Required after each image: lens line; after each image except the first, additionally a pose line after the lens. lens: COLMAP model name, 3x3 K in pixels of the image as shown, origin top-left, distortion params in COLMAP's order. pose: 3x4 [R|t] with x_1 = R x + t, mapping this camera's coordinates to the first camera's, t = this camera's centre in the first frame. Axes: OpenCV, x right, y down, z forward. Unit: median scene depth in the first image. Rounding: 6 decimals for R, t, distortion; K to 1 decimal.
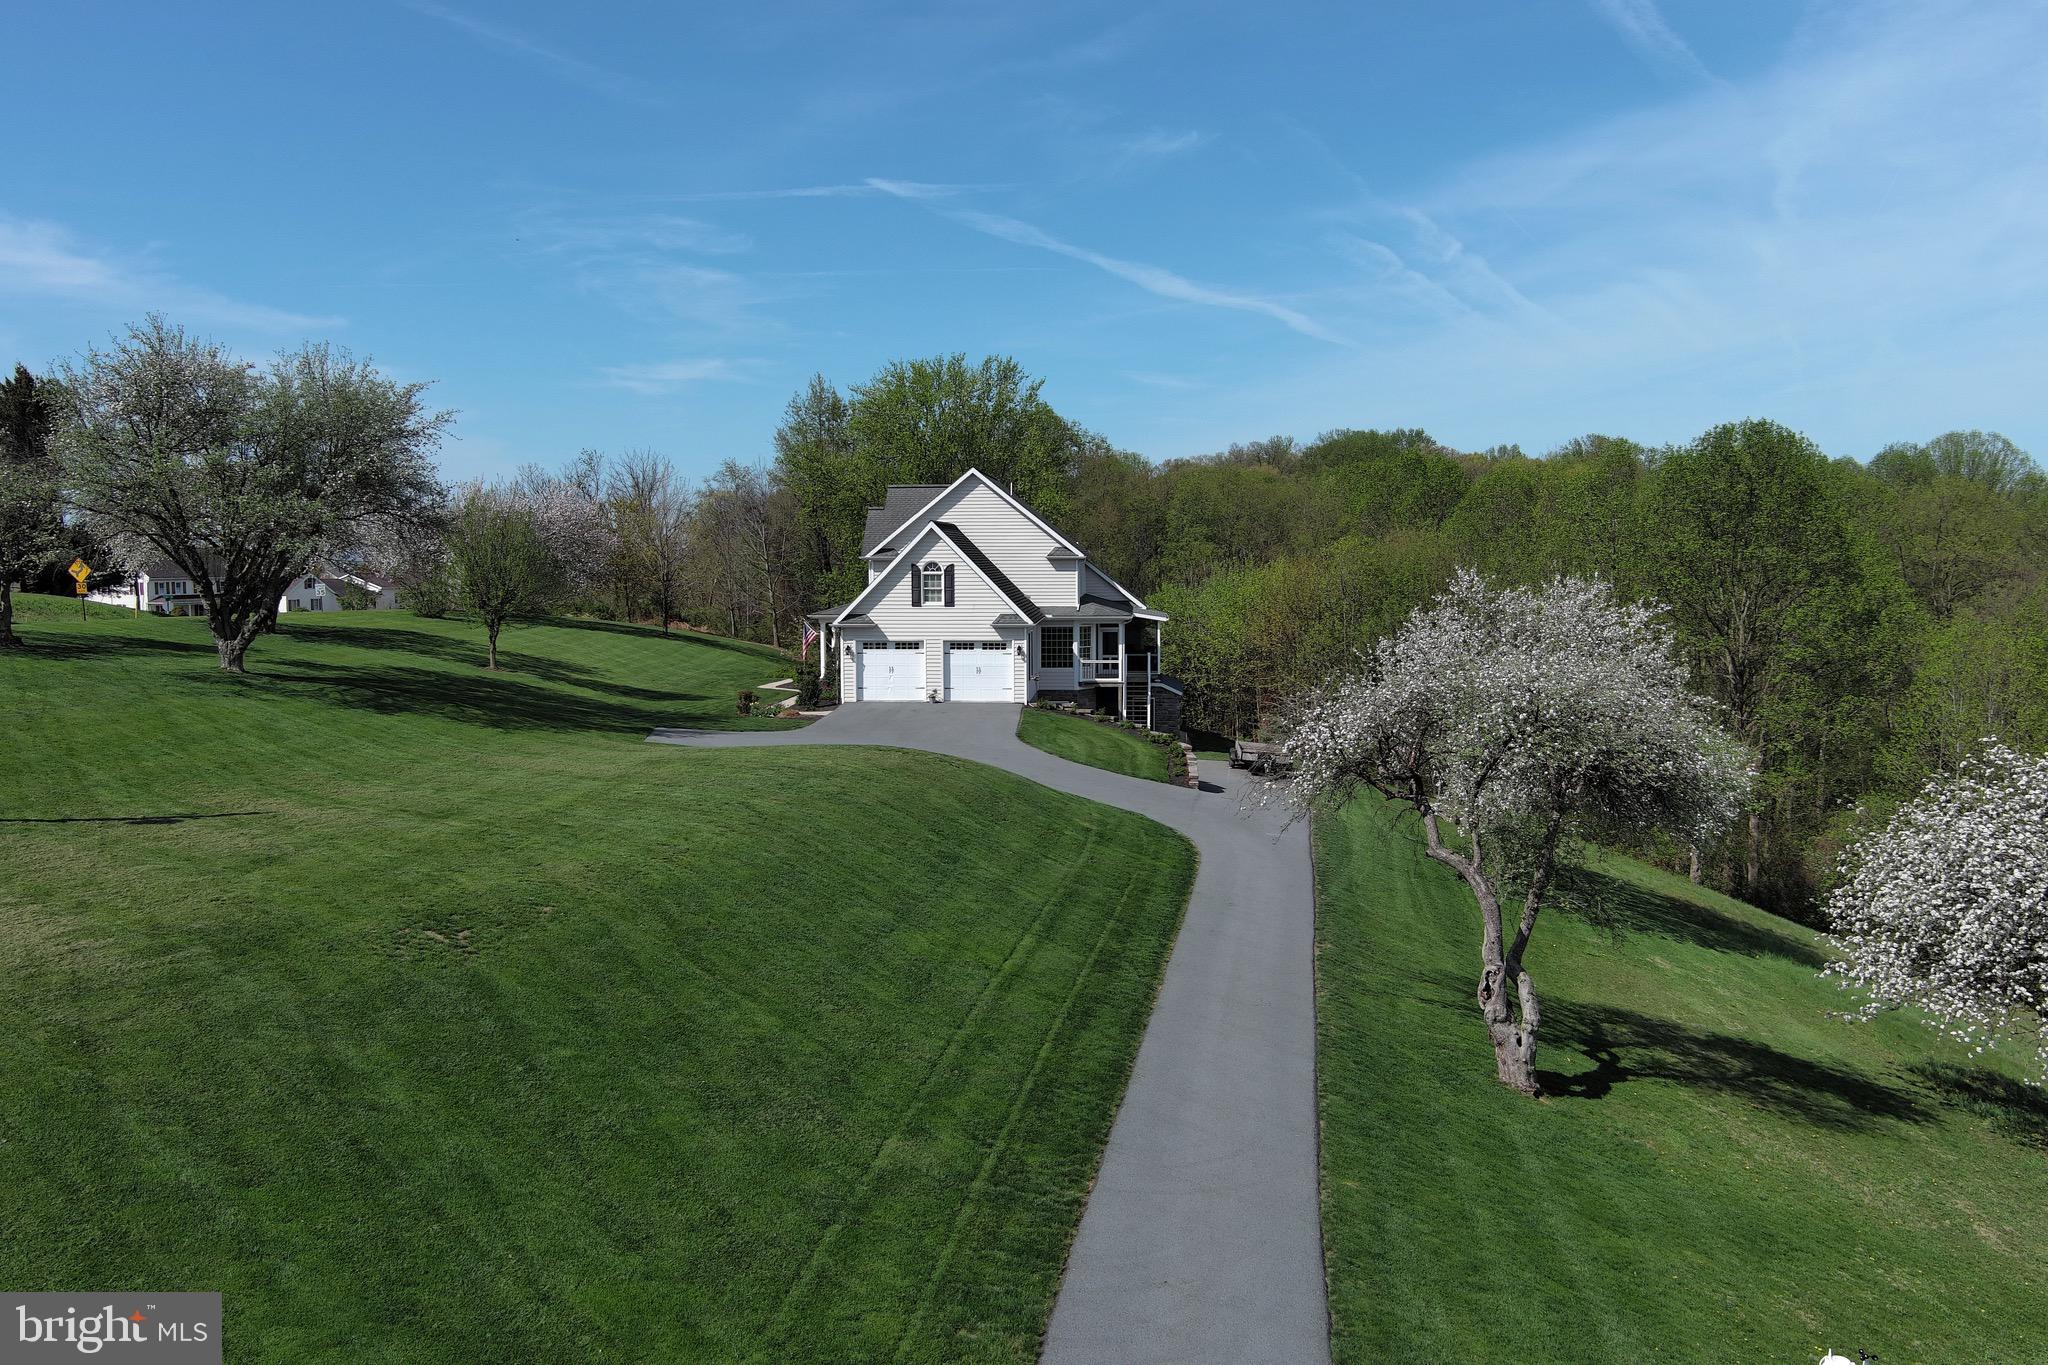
lens RADIAL K [[1589.9, 0, 1028.7], [0, 1589.9, 680.4], [0, 0, 1]] dist [-0.007097, 0.016341]
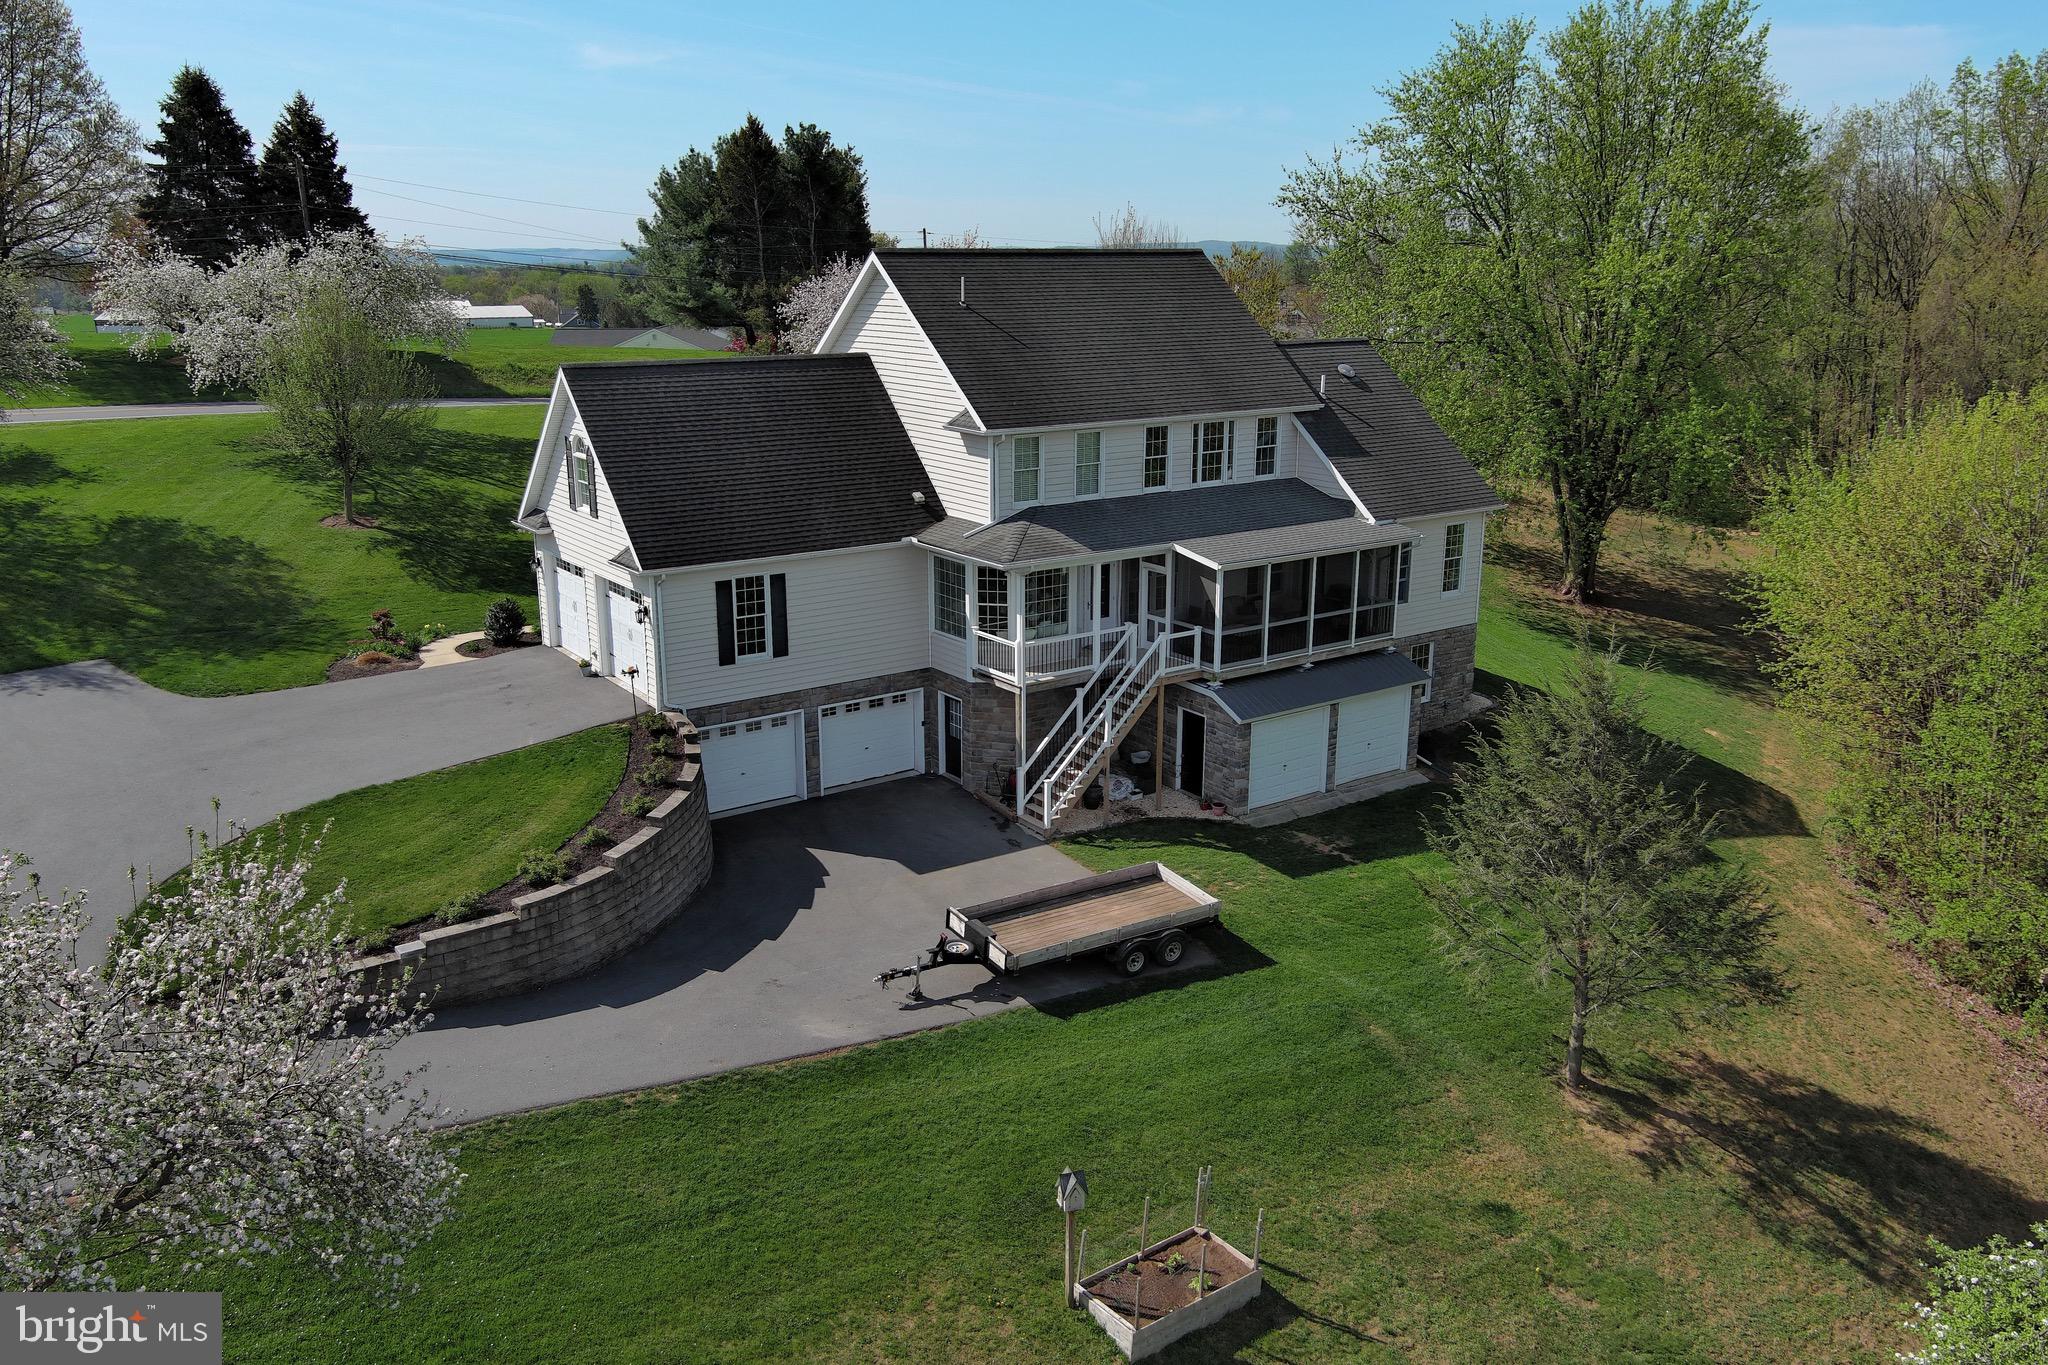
lens RADIAL K [[1589.9, 0, 1026.8], [0, 1589.9, 686.3], [0, 0, 1]] dist [-0.007097, 0.016341]
pose [[0.628772, 0.210555, -0.748540, 0.485779], [-0.062323, 0.973190, 0.221396, -0.123043], [0.775088, -0.092556, 0.625037, 0.743125]]
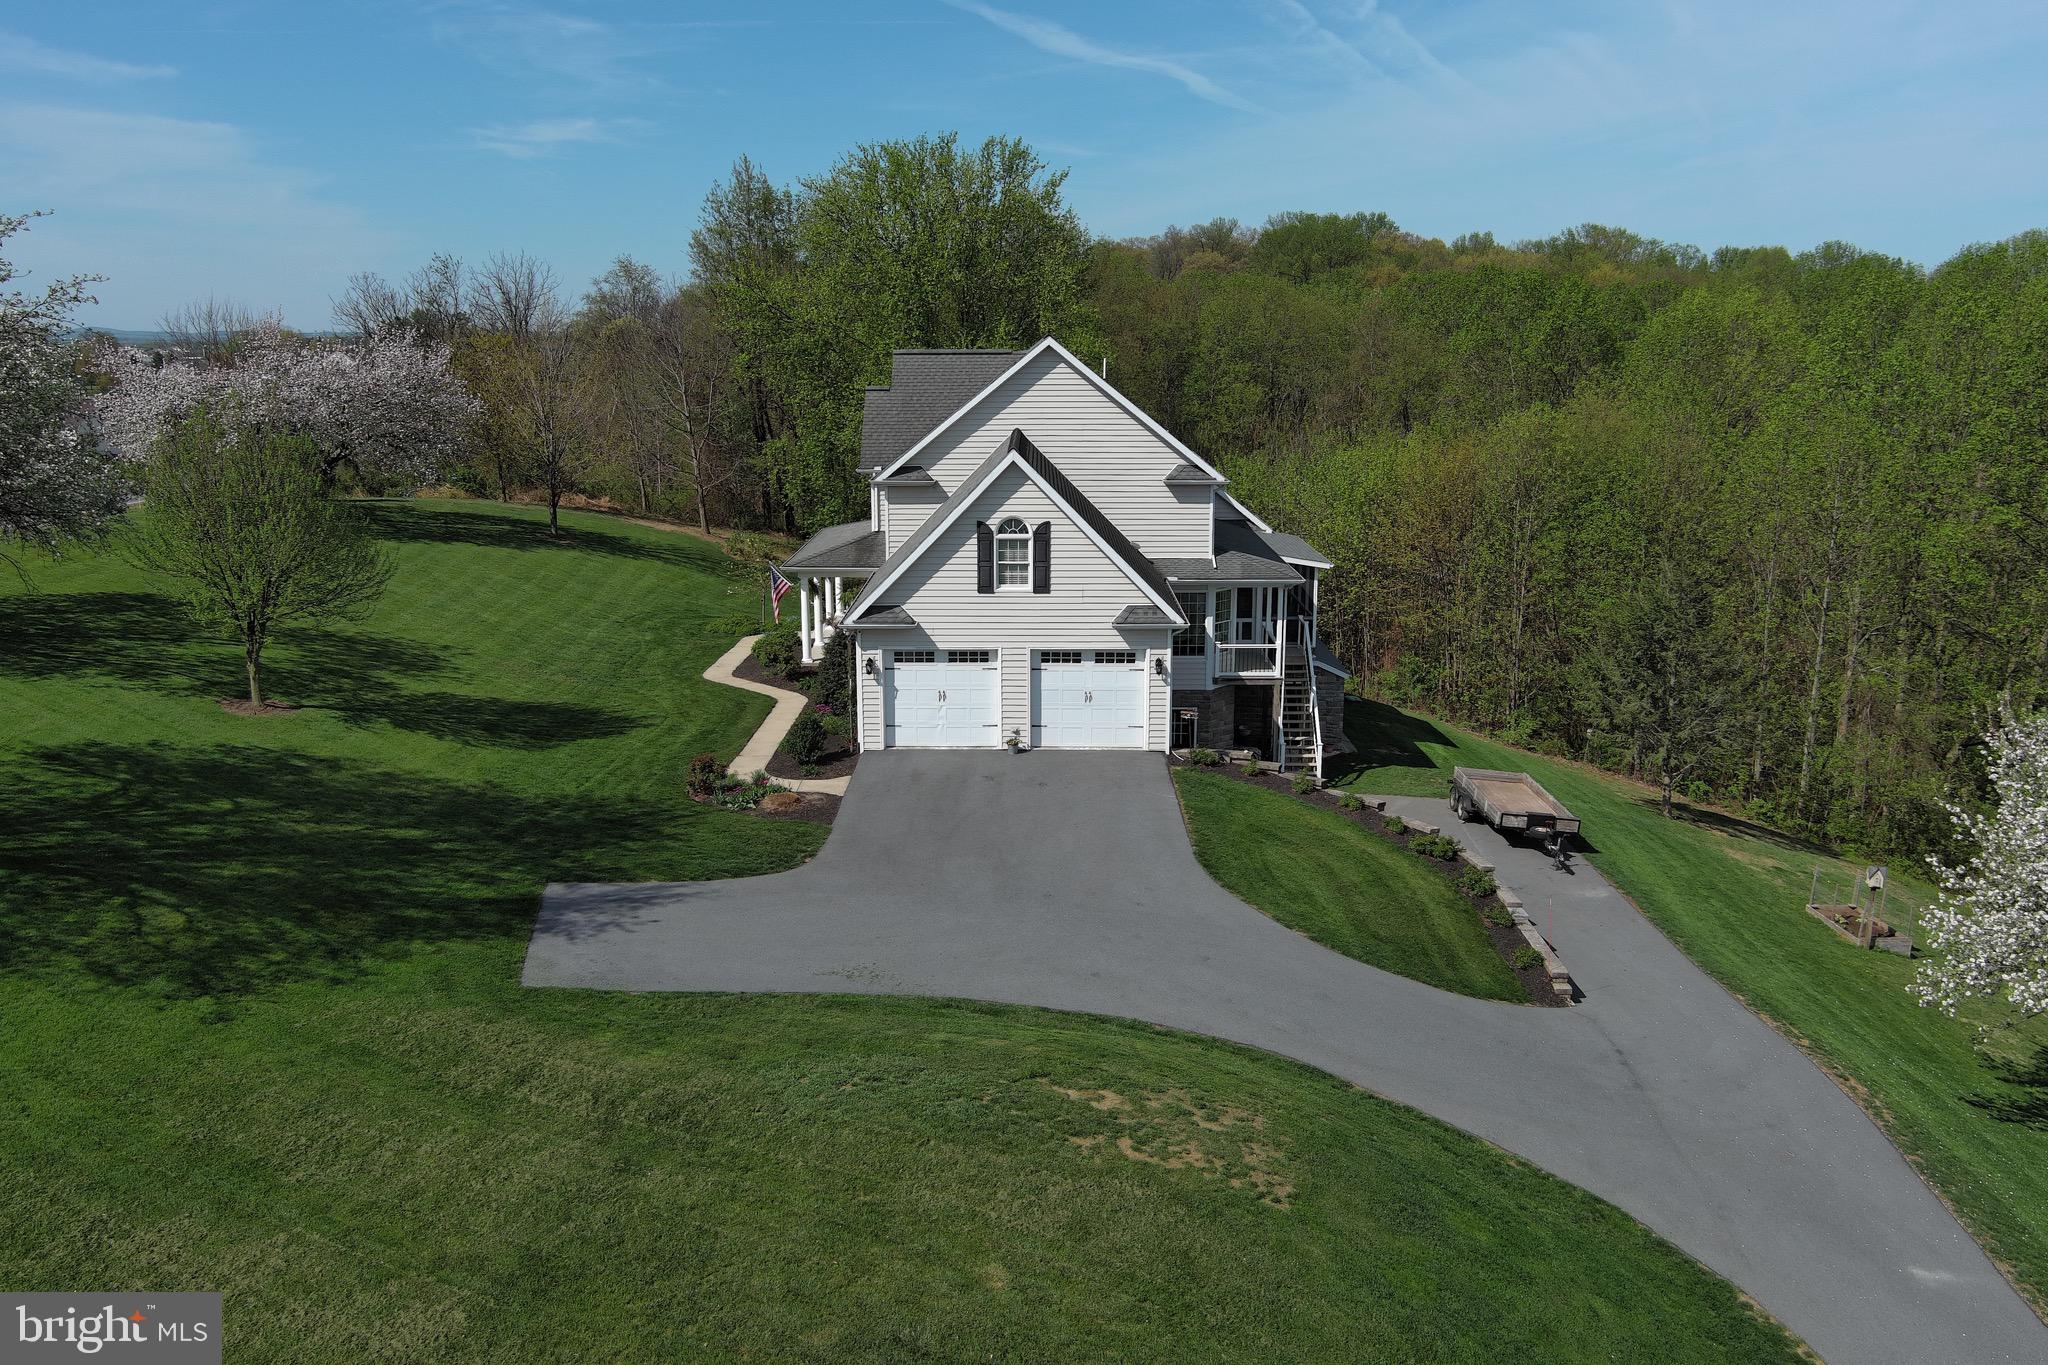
lens RADIAL K [[1589.9, 0, 1017.2], [0, 1589.9, 686.0], [0, 0, 1]] dist [-0.007097, 0.016341]
pose [[0.998363, -0.010226, 0.056270, -0.091337], [0.002189, 0.989996, 0.141081, -0.094388], [-0.057150, -0.140727, 0.988398, 0.403838]]
